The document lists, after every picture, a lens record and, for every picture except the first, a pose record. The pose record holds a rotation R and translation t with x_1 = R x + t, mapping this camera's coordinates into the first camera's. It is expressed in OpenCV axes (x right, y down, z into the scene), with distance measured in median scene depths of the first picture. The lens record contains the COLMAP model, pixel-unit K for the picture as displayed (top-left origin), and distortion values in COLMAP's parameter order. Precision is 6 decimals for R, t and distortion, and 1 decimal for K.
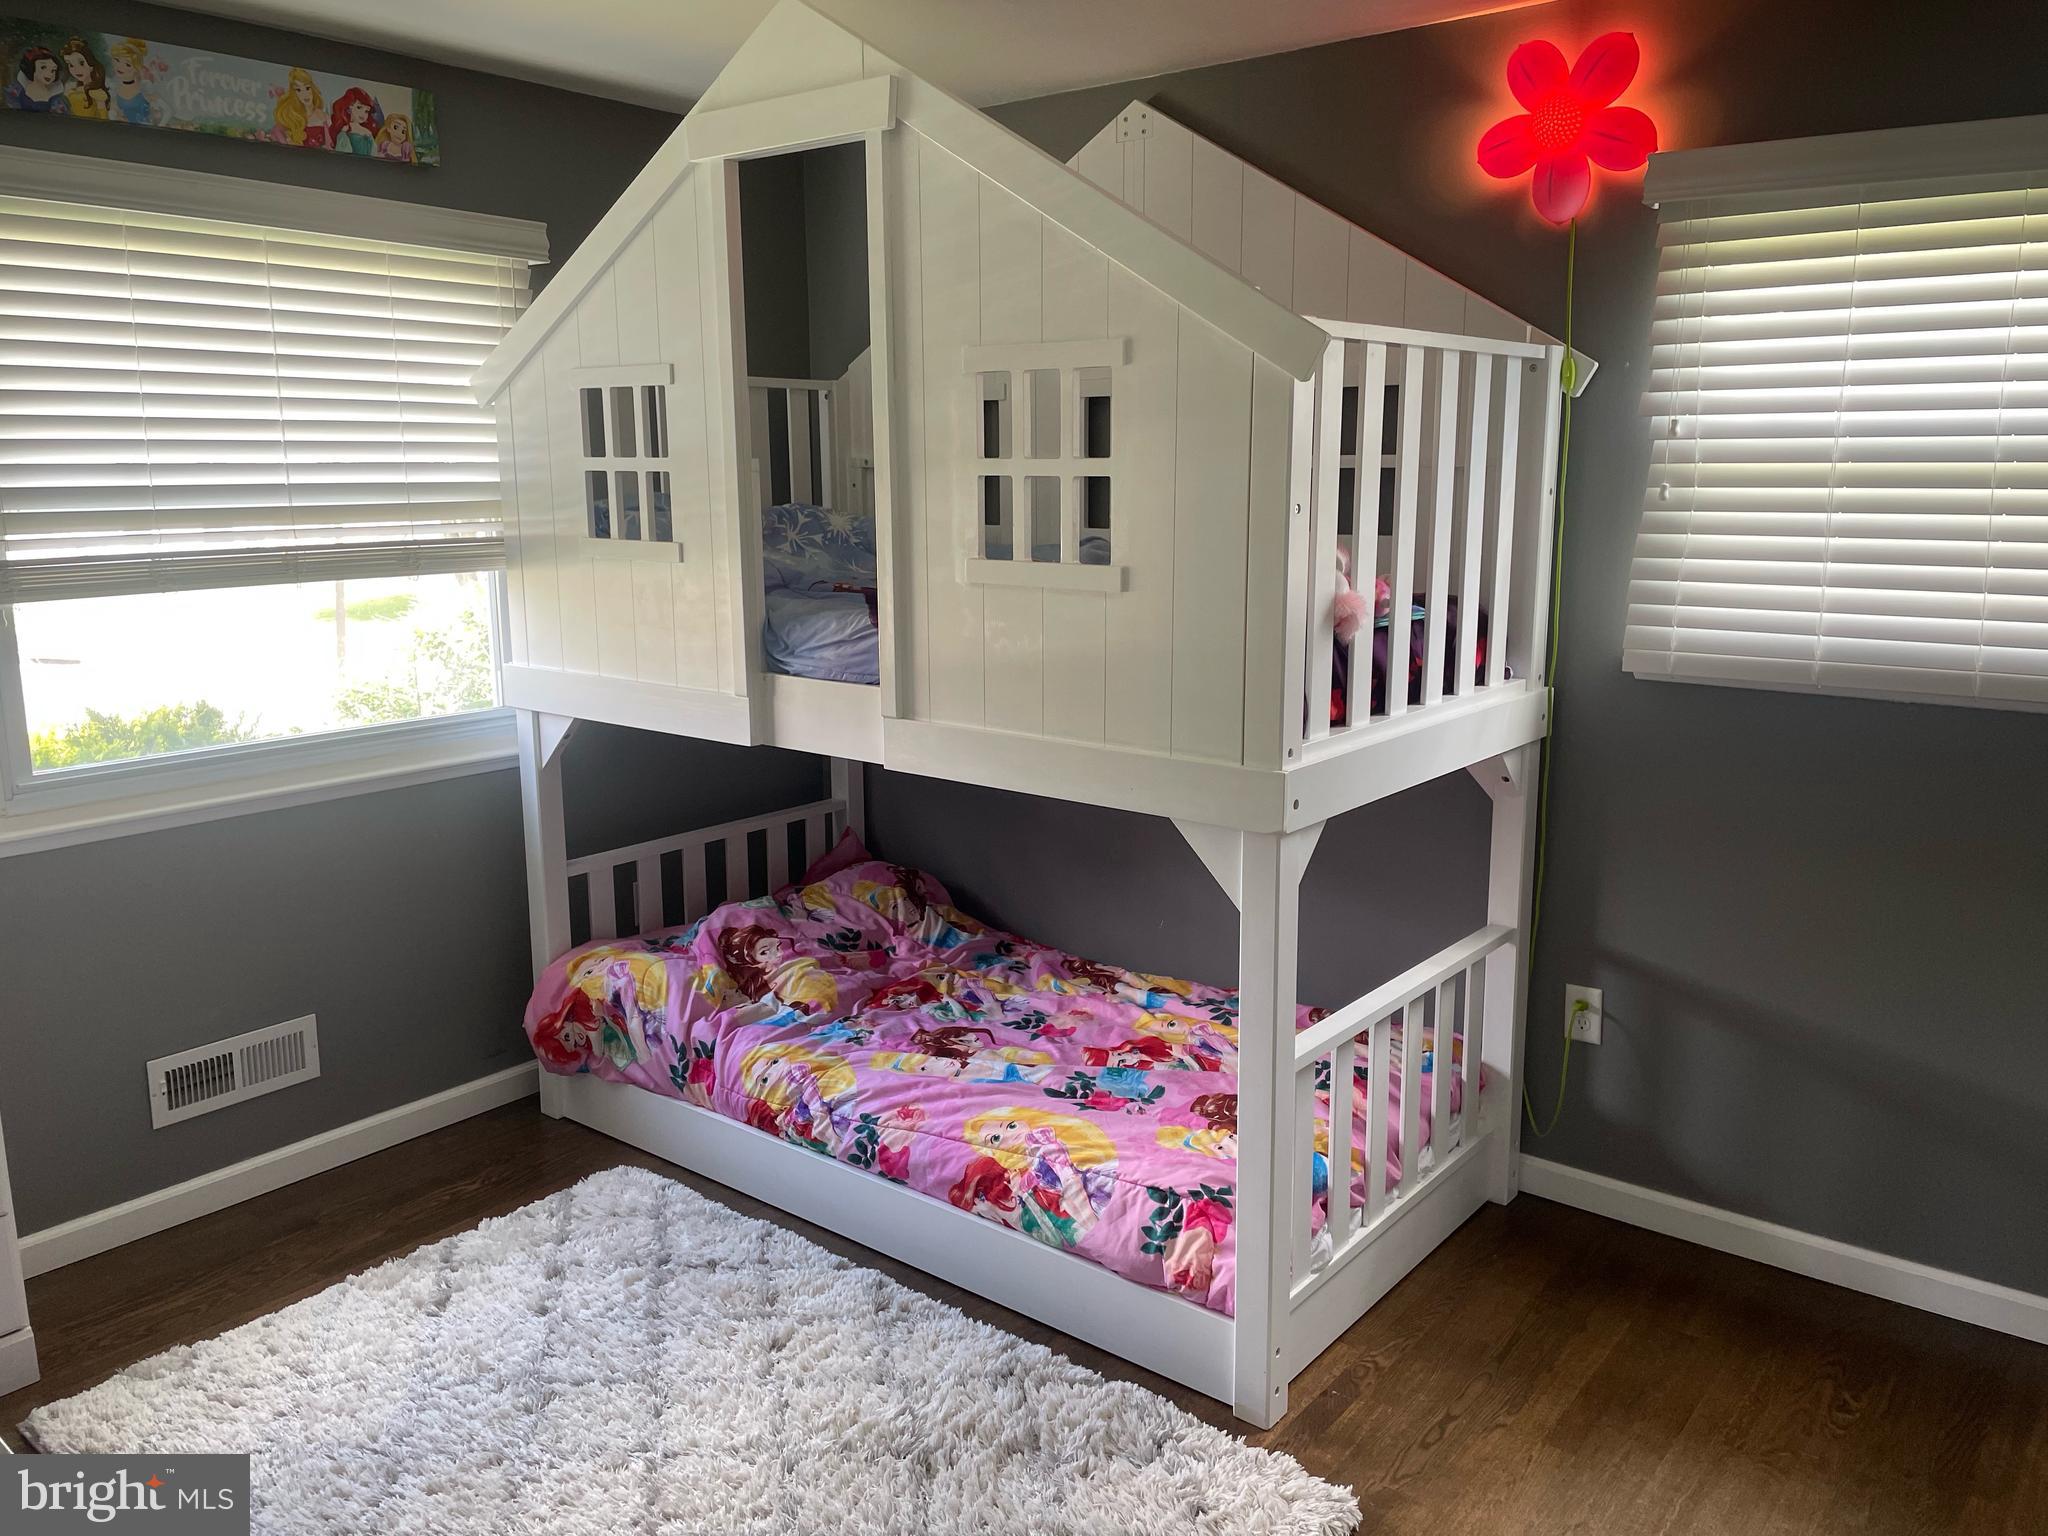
lens RADIAL K [[1551.1, 0, 1039.7], [0, 1551.1, 755.9], [0, 0, 1]] dist [0.097070, -0.112906]
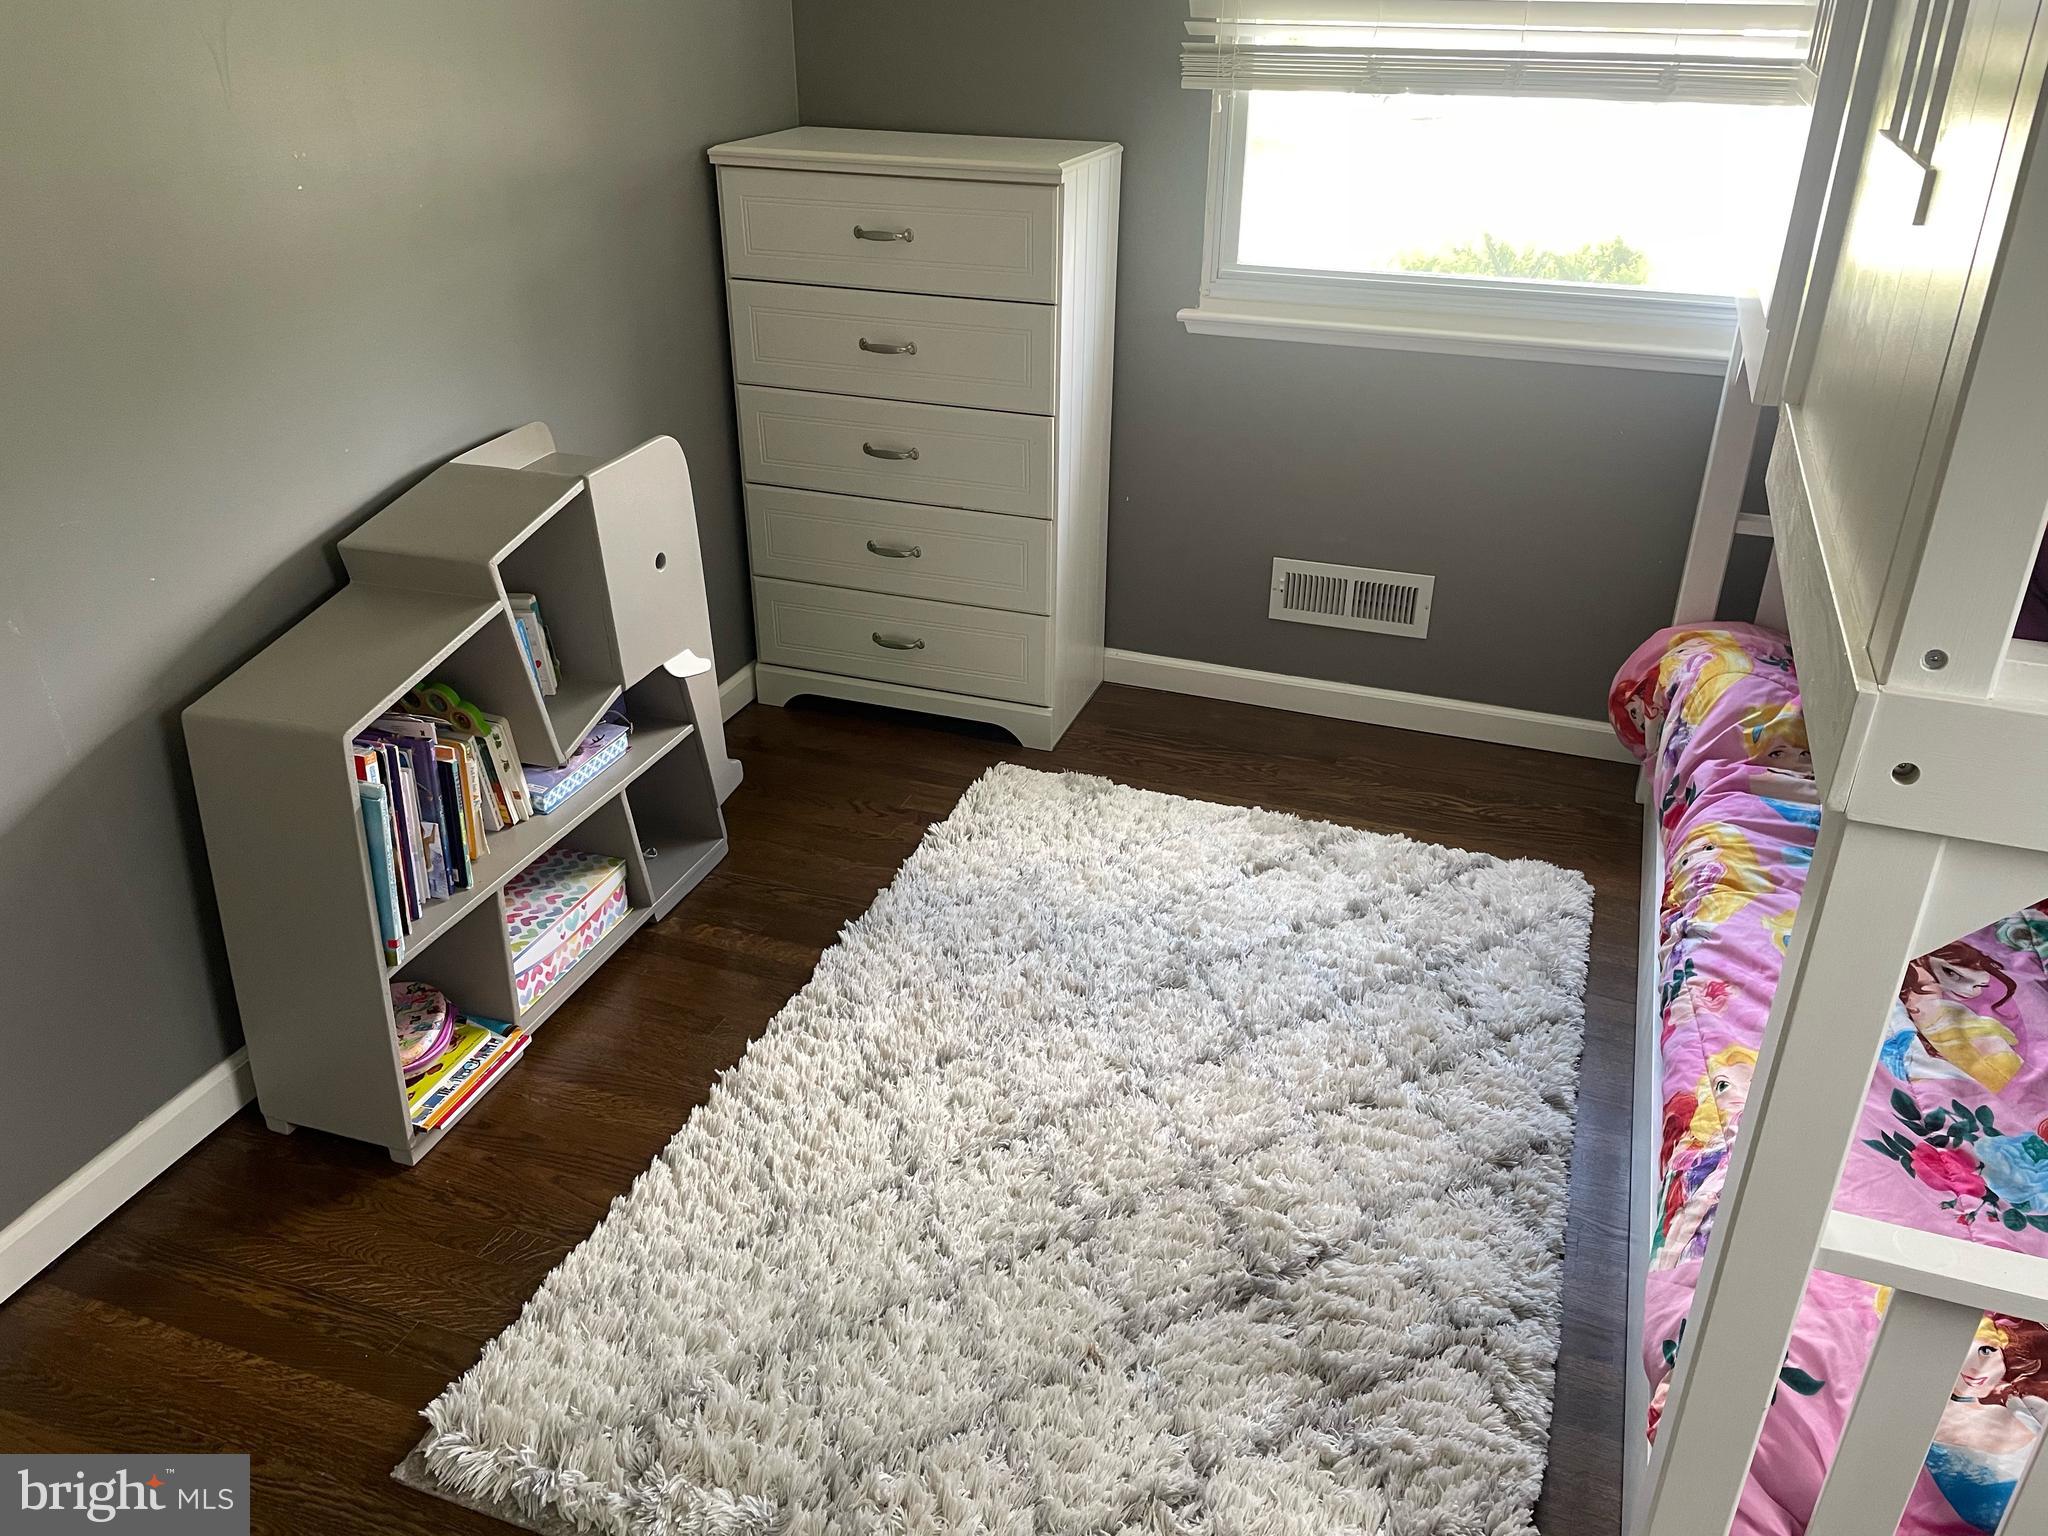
lens RADIAL K [[1551.1, 0, 1039.7], [0, 1551.1, 755.9], [0, 0, 1]] dist [0.097070, -0.112906]
pose [[0.314518, 0.439537, -0.841359, 0.352033], [-0.193461, 0.897417, 0.396503, -0.078881], [0.929329, 0.038063, 0.367287, 0.458904]]
